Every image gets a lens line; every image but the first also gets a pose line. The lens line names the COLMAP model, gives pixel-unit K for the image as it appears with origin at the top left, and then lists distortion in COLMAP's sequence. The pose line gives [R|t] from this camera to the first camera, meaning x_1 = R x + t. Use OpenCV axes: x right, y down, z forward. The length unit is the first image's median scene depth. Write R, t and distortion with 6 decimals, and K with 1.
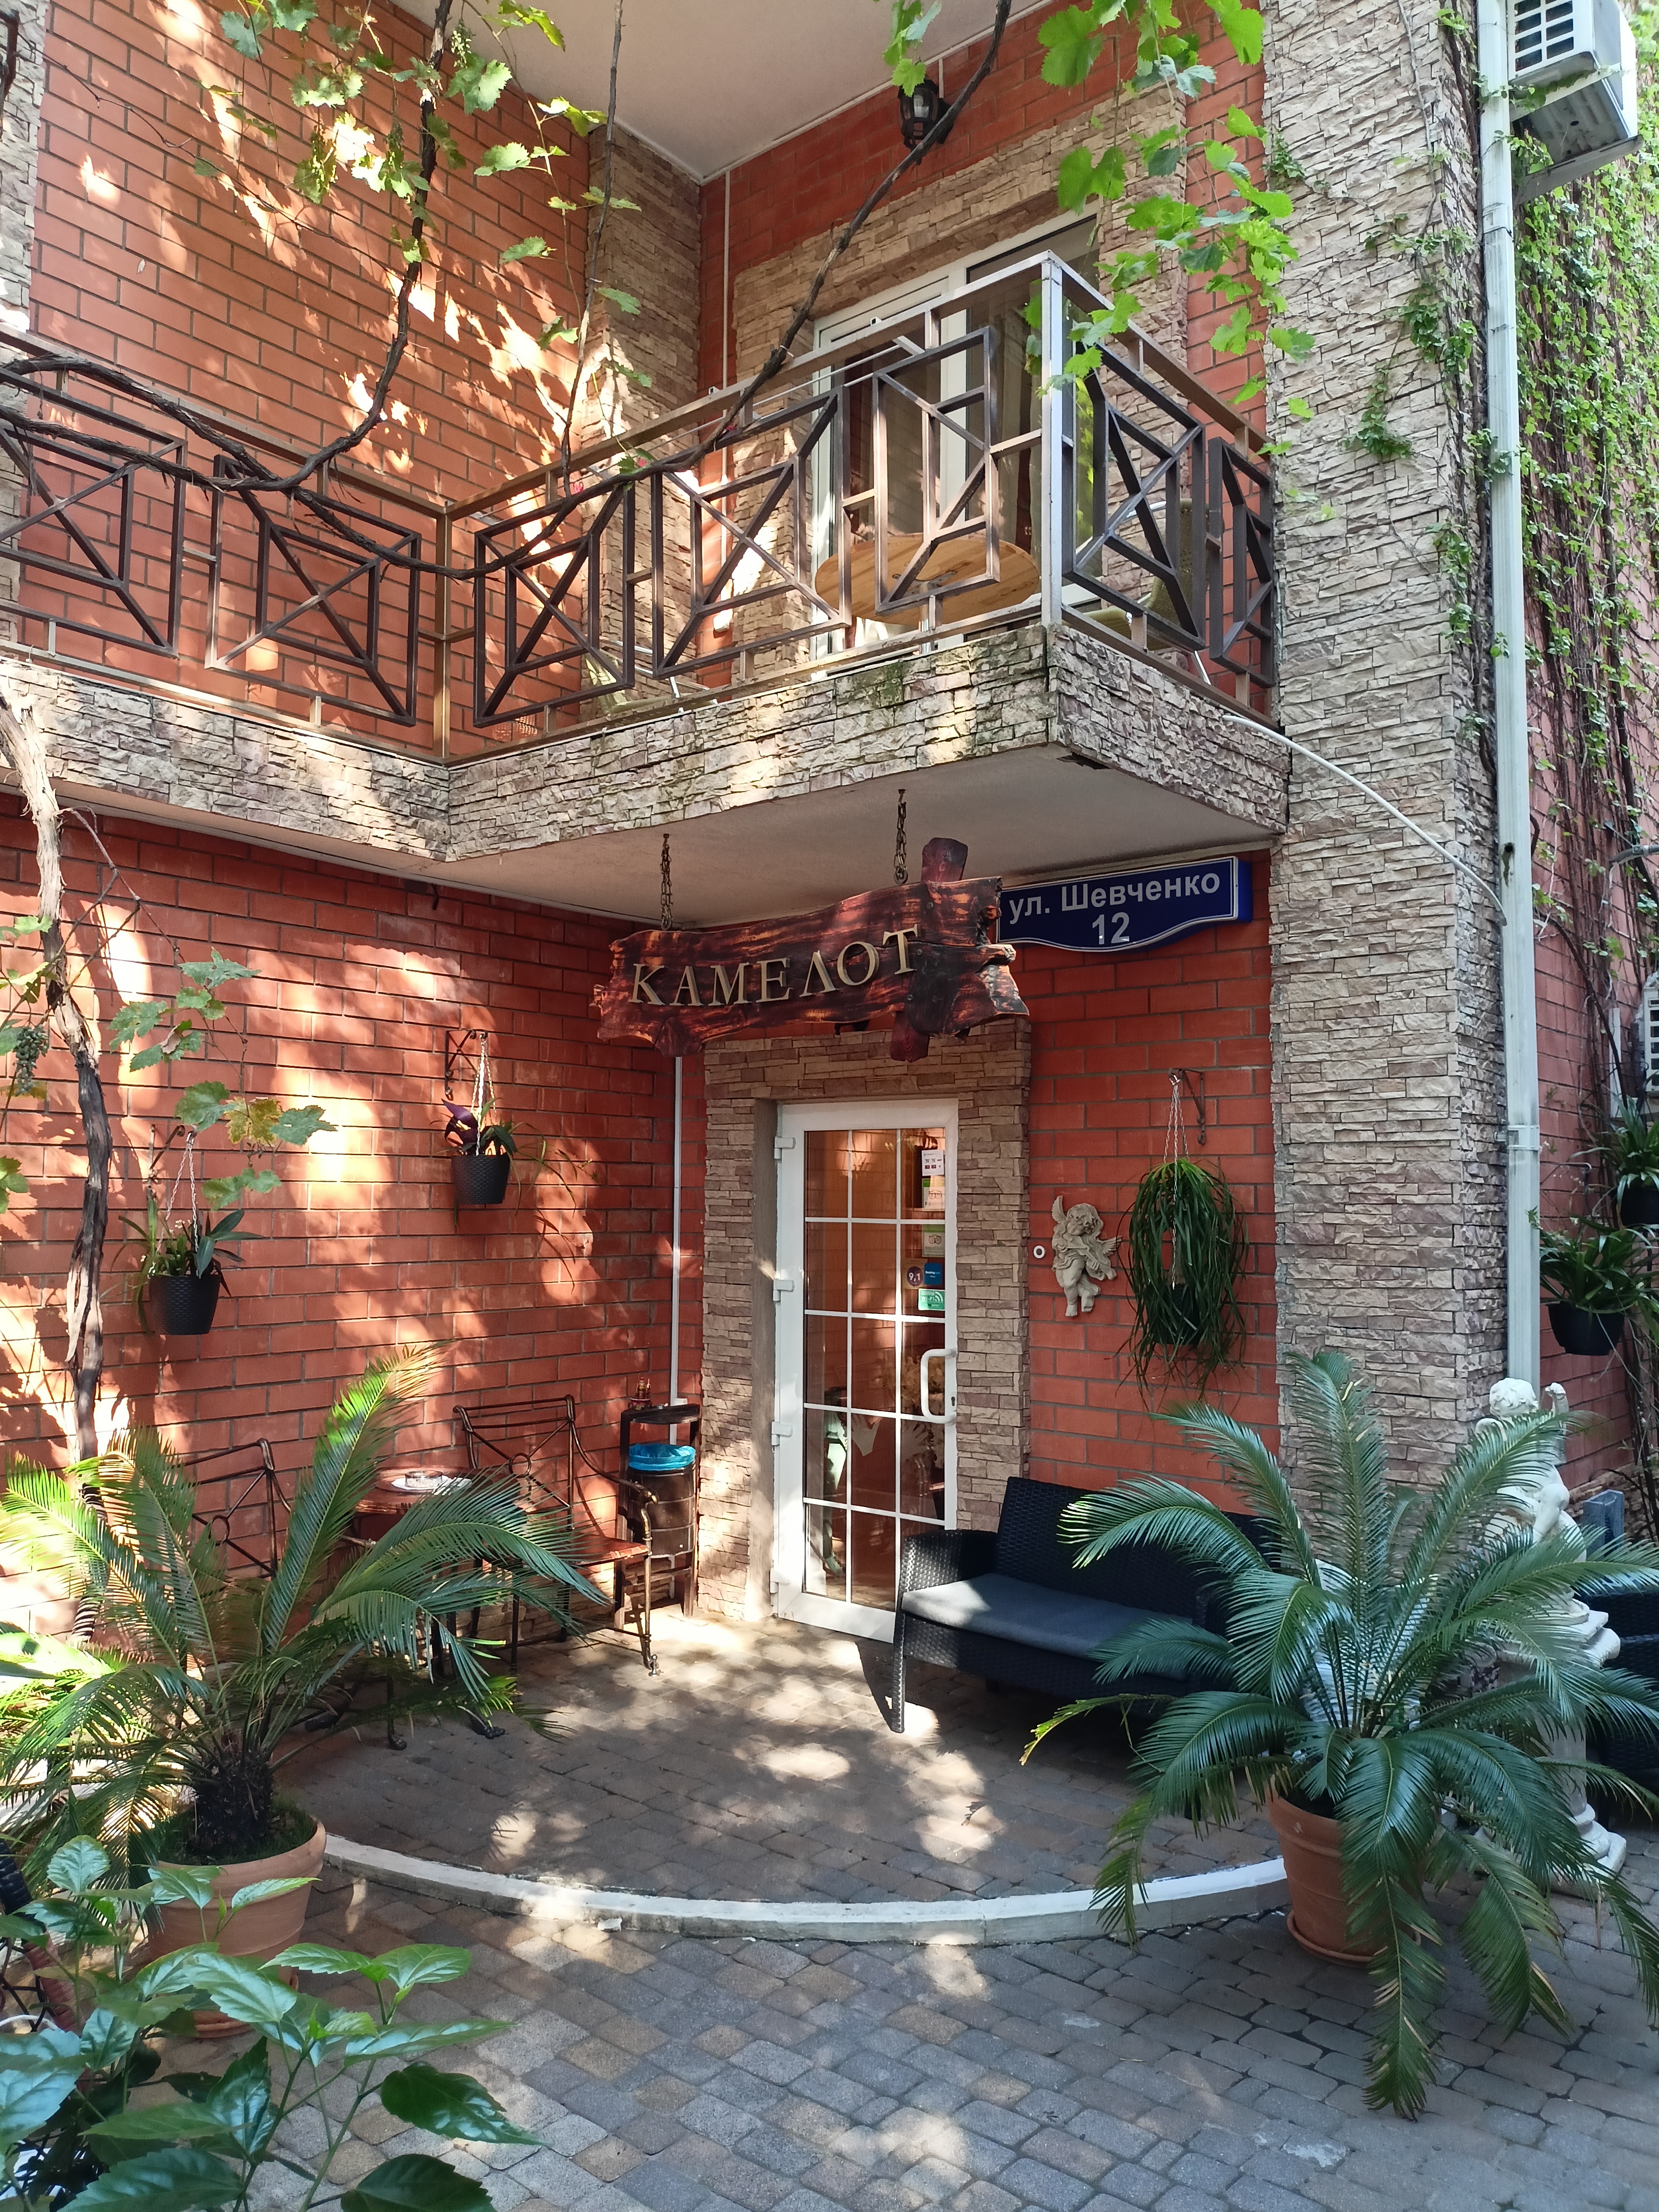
lens RADIAL K [[1588.1, 0, 829.5], [0, 1588.1, 1106.0], [0, 0, 1]] dist [0.061200, -0.108069]
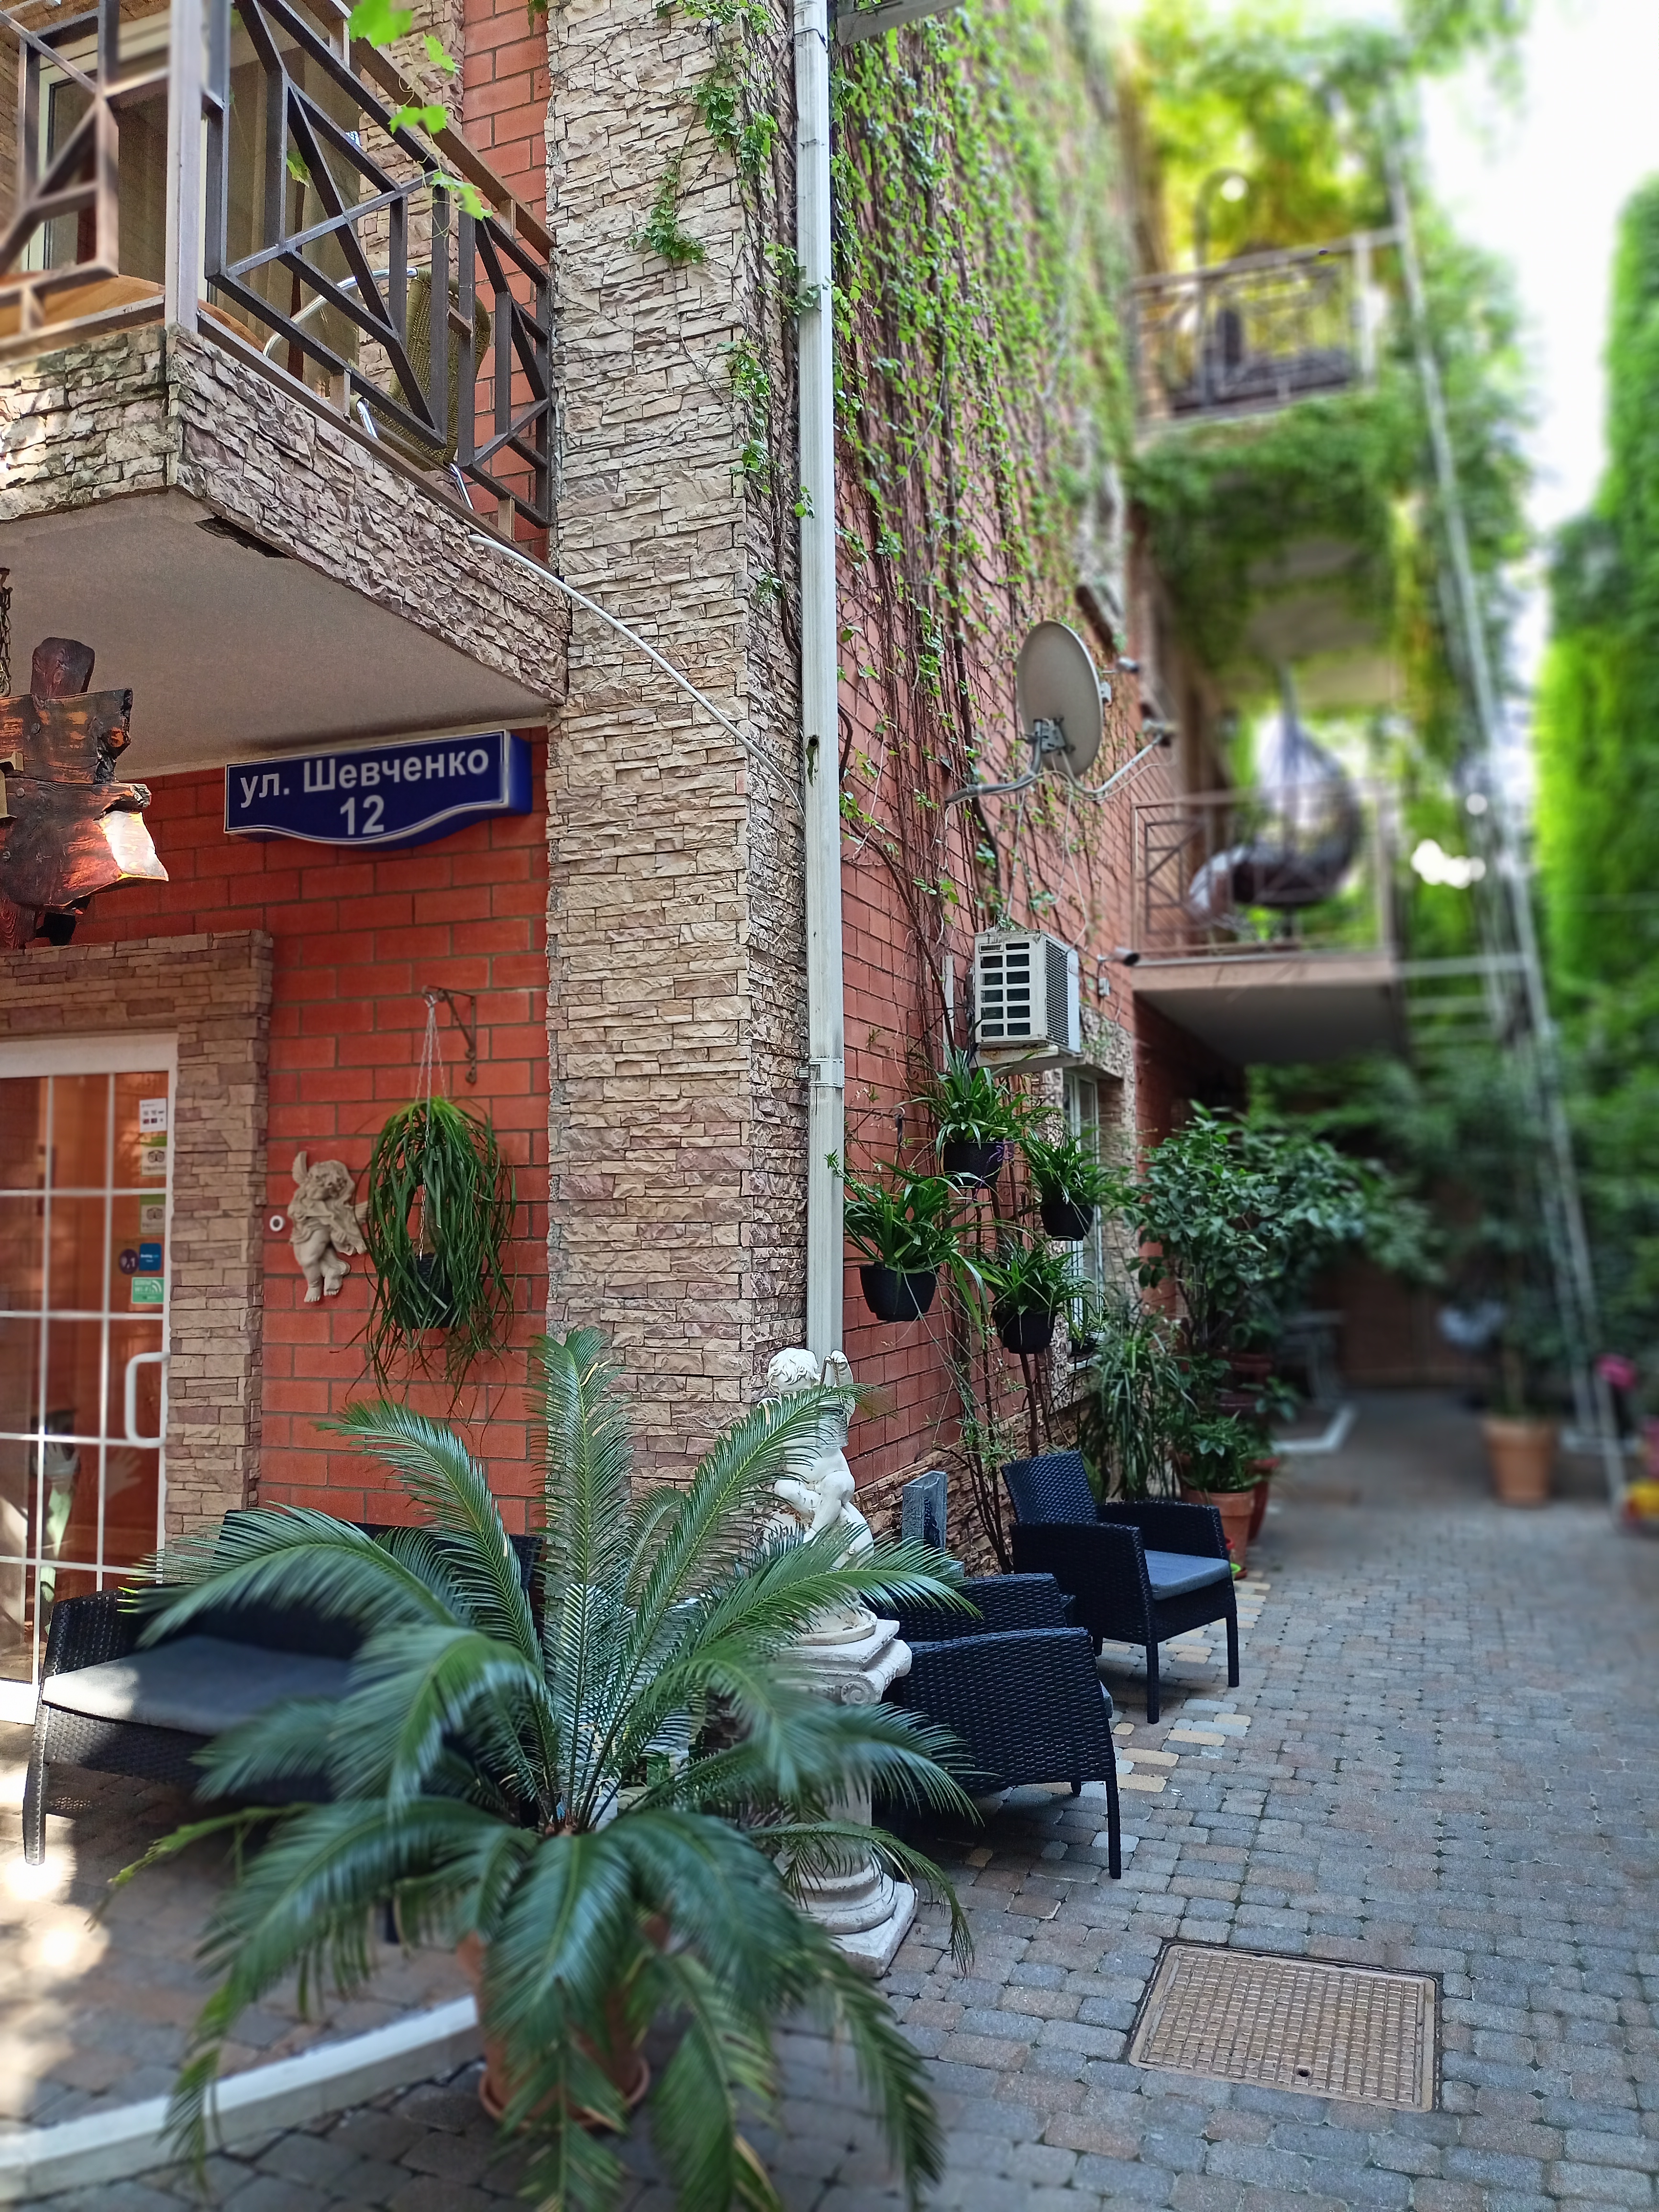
lens RADIAL K [[1550.8, 0, 829.5], [0, 1550.8, 1106.0], [0, 0, 1]] dist [0.098397, -0.157101]
pose [[0.946343, 0.009048, 0.323037, 0.160702], [-0.005527, 0.999915, -0.011817, 0.047297], [-0.323116, 0.009397, 0.946313, 0.196802]]
